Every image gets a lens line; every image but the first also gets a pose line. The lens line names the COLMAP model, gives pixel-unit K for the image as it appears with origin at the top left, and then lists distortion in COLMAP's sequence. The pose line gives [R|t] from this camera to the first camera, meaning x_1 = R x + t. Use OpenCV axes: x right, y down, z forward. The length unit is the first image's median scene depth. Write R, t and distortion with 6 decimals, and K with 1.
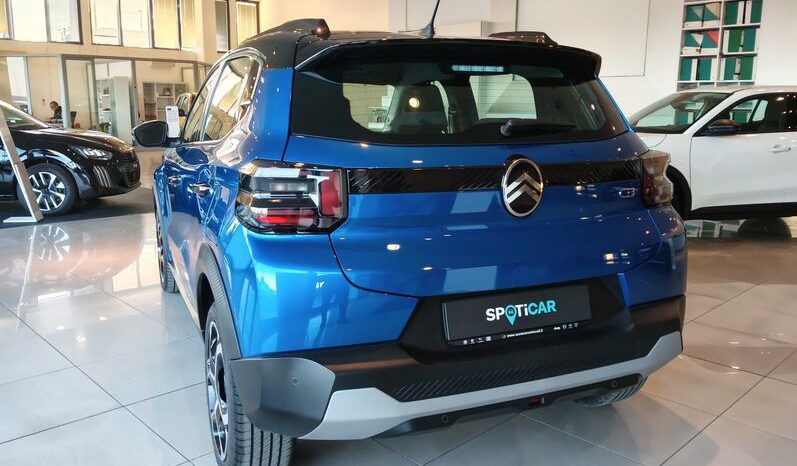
lens RADIAL K [[640.3, 0, 405.3], [0, 640.3, 230.9], [0, 0, 1]] dist [0.107807, -0.218058]
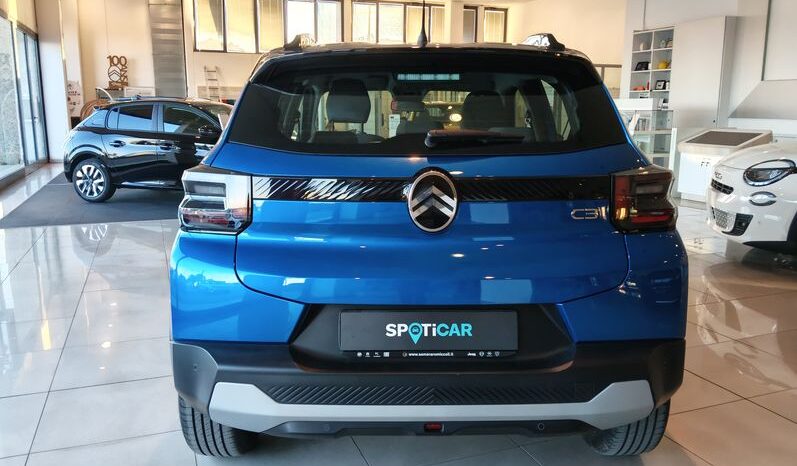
lens RADIAL K [[640.3, 0, 405.3], [0, 640.3, 230.9], [0, 0, 1]] dist [0.107807, -0.218058]
pose [[0.919221, 0.064510, -0.388422, 0.510742], [-0.067086, 0.997723, 0.006940, -0.027431], [0.387985, 0.019678, 0.921456, 0.107017]]
